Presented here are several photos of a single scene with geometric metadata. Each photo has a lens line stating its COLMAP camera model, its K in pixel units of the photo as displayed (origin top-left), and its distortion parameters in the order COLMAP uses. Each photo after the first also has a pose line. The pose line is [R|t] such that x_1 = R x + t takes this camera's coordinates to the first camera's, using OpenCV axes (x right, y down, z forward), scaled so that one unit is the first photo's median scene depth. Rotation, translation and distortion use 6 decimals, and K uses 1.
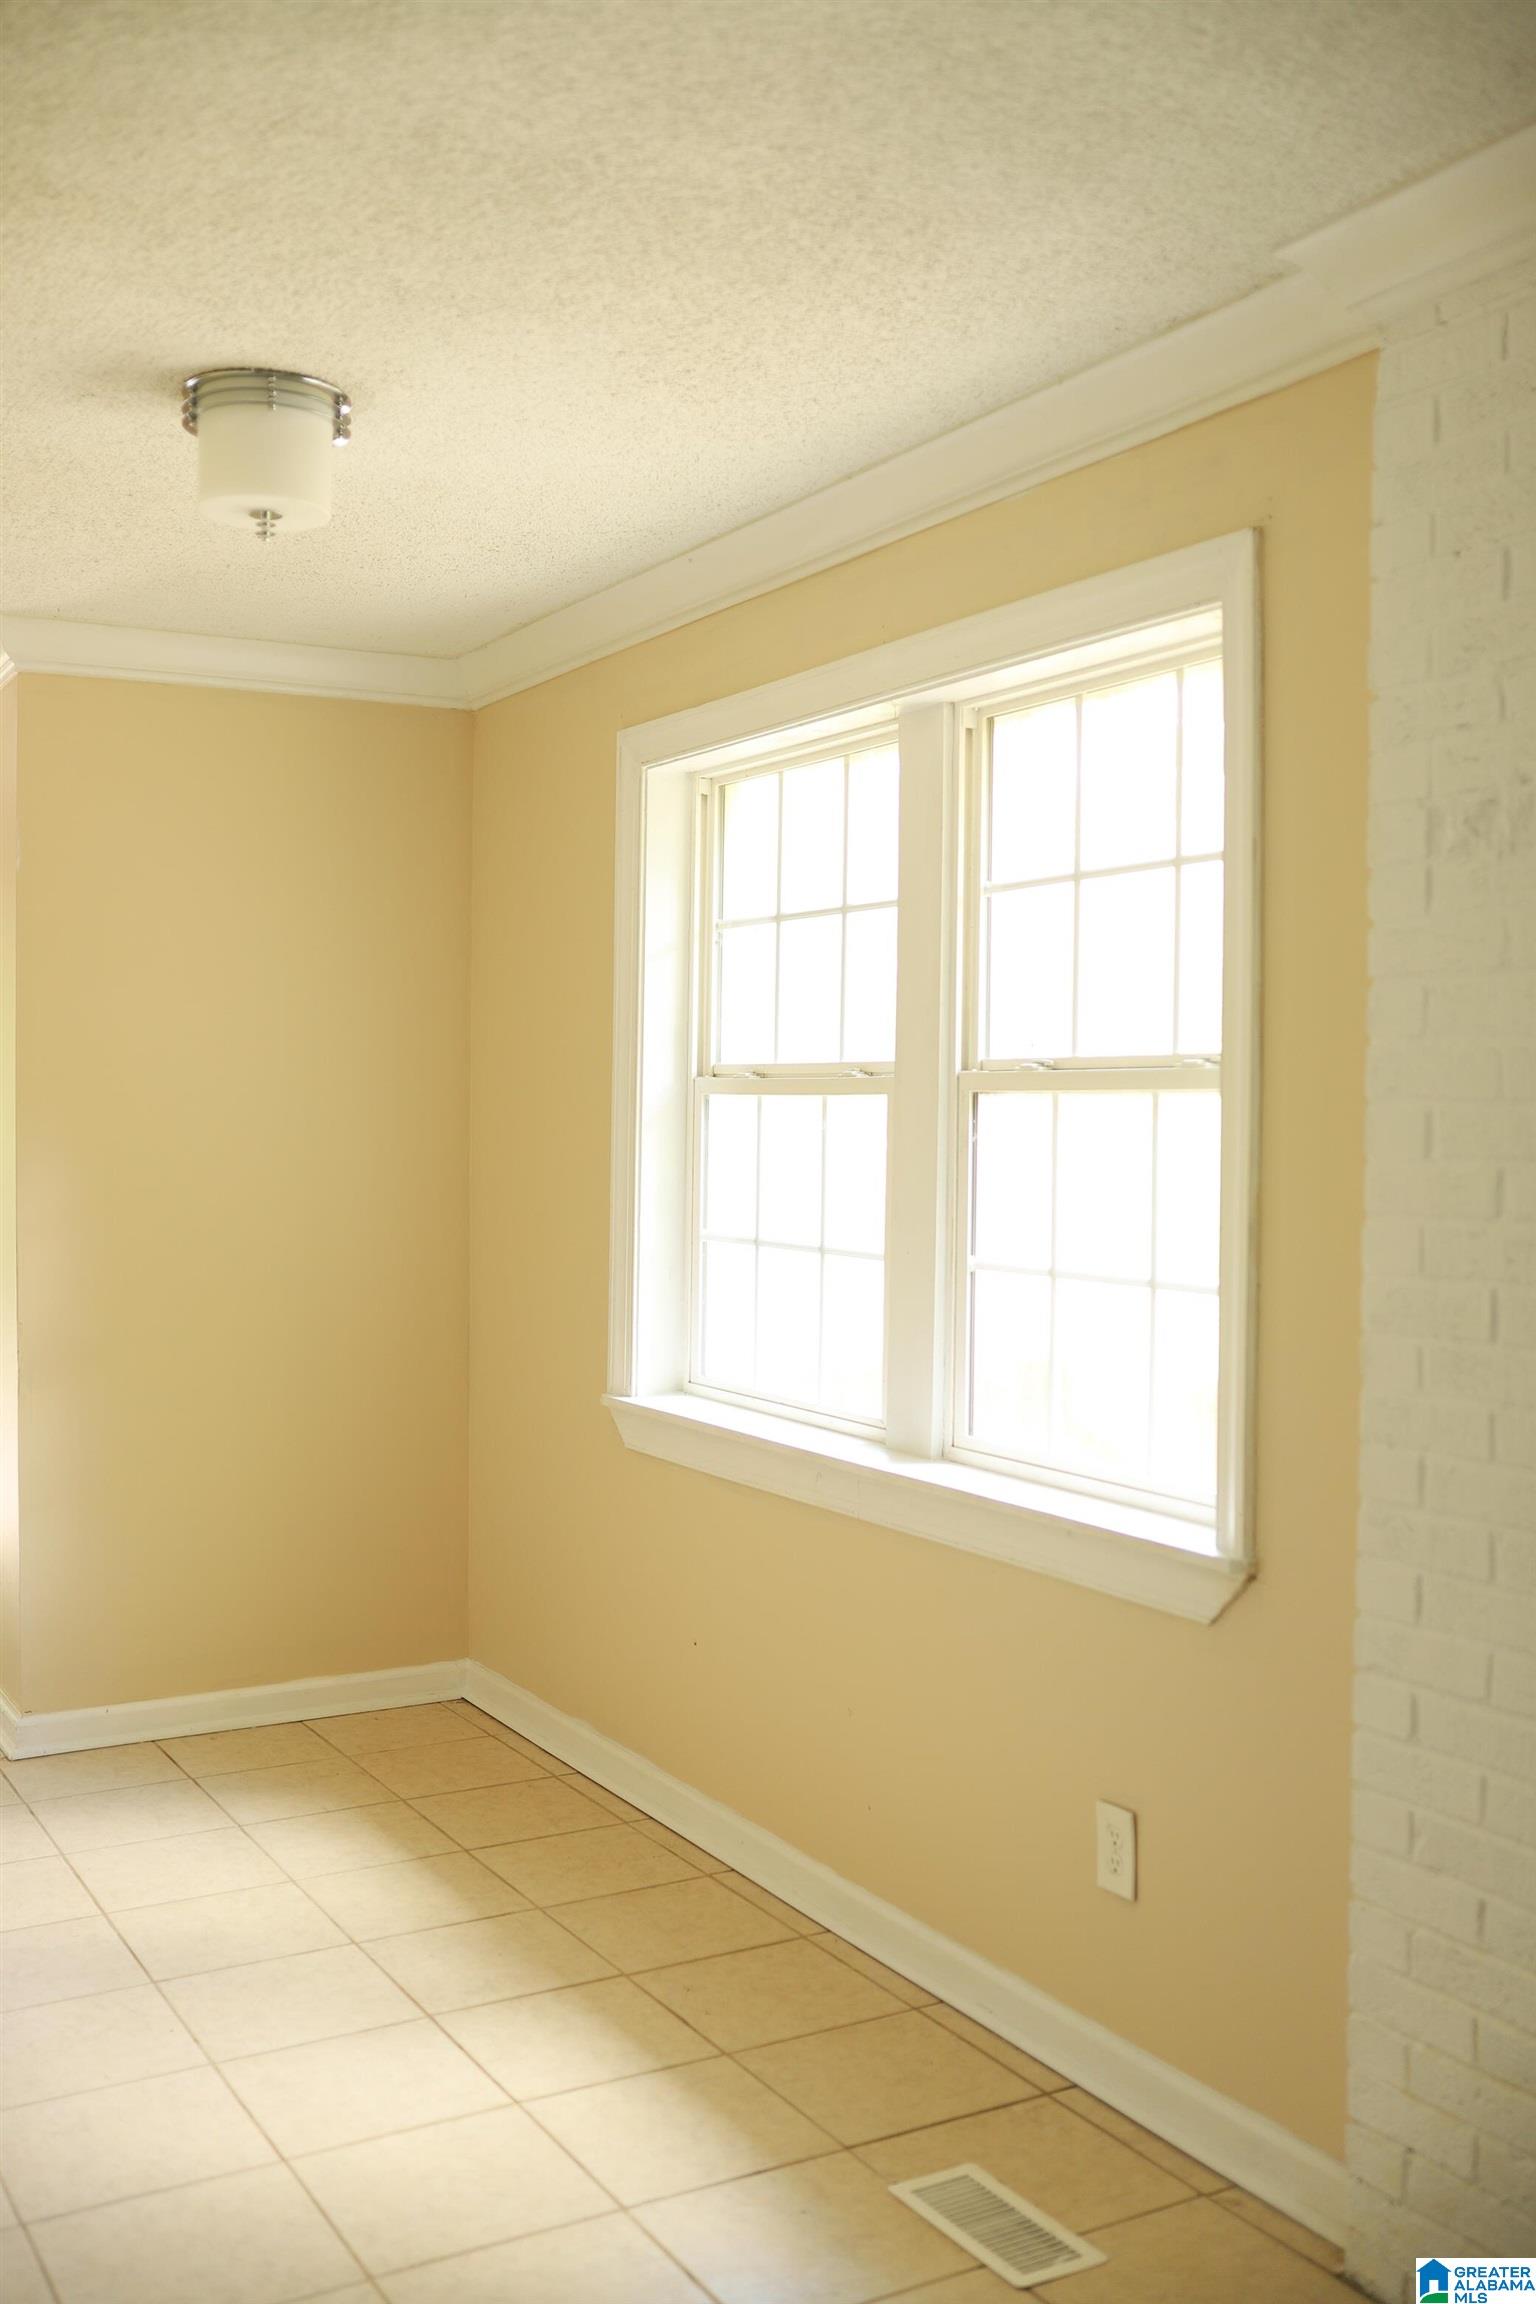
lens RADIAL K [[2177.0, 0, 768.0], [0, 2177.0, 1152.0], [0, 0, 1]] dist [-0.066995, 0.106834]
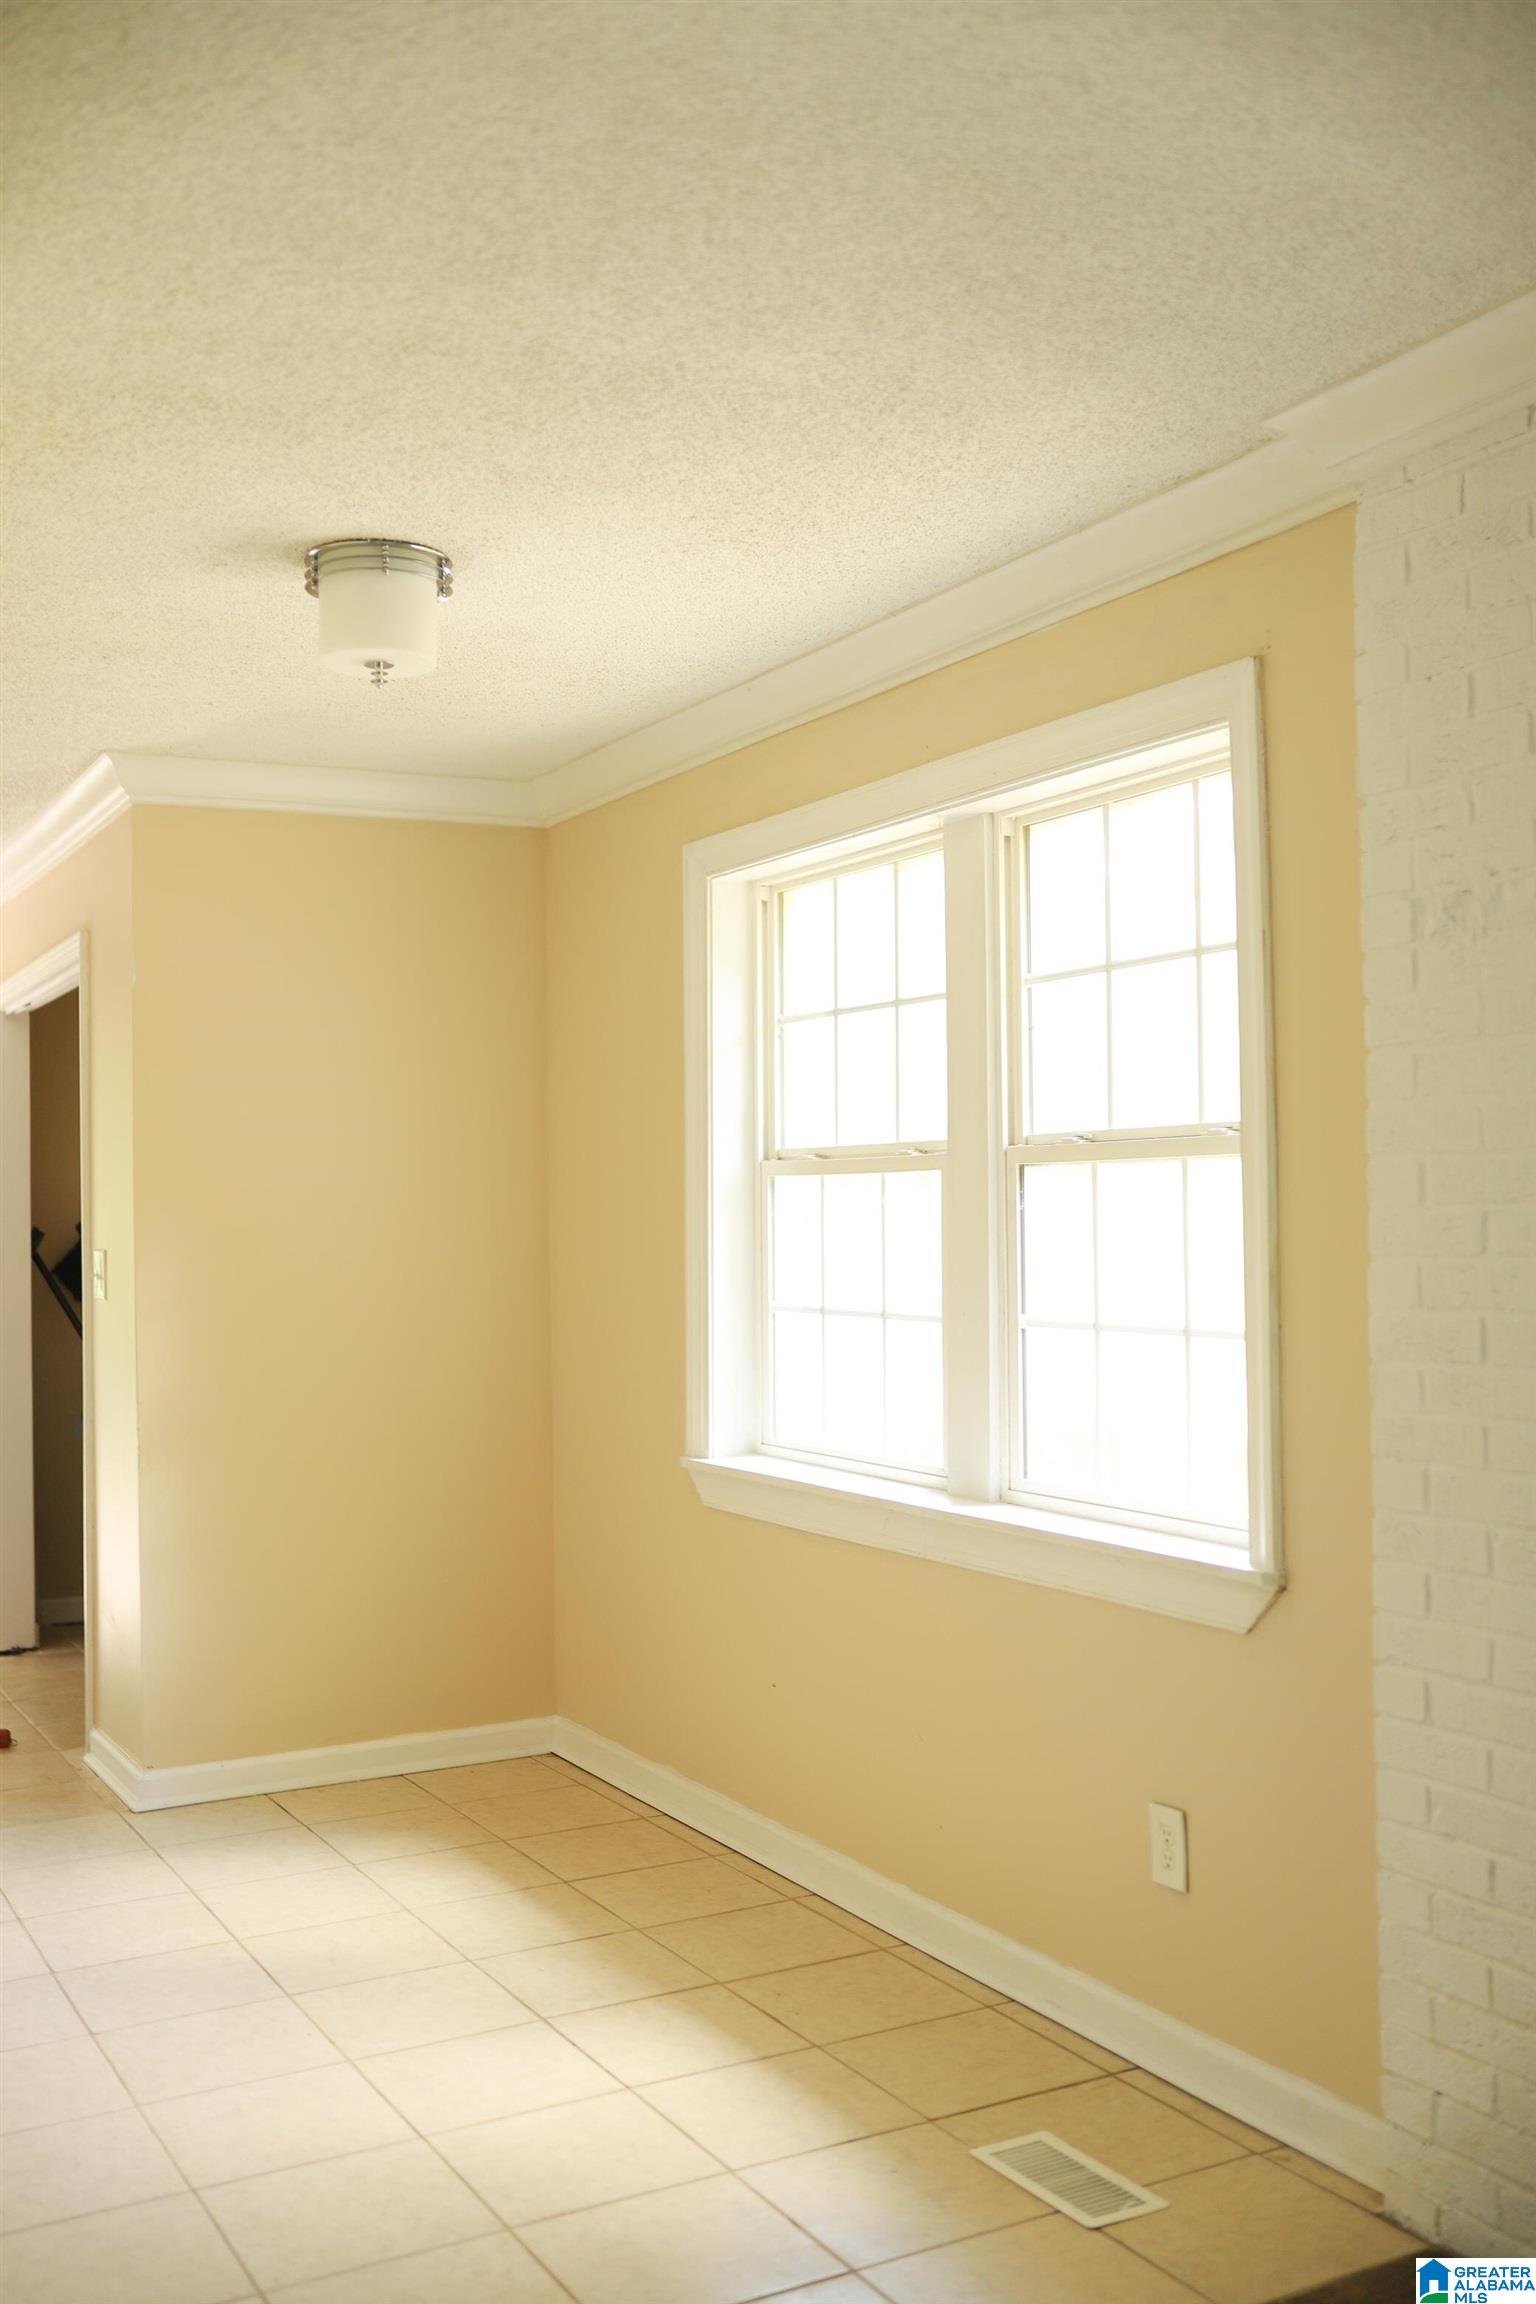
lens RADIAL K [[2177.0, 0, 768.0], [0, 2177.0, 1152.0], [0, 0, 1]] dist [-0.066995, 0.106834]
pose [[0.999559, -0.022379, -0.019502, -0.012707], [0.021451, 0.998685, -0.046573, 0.016443], [0.020519, 0.046134, 0.998724, -0.114024]]
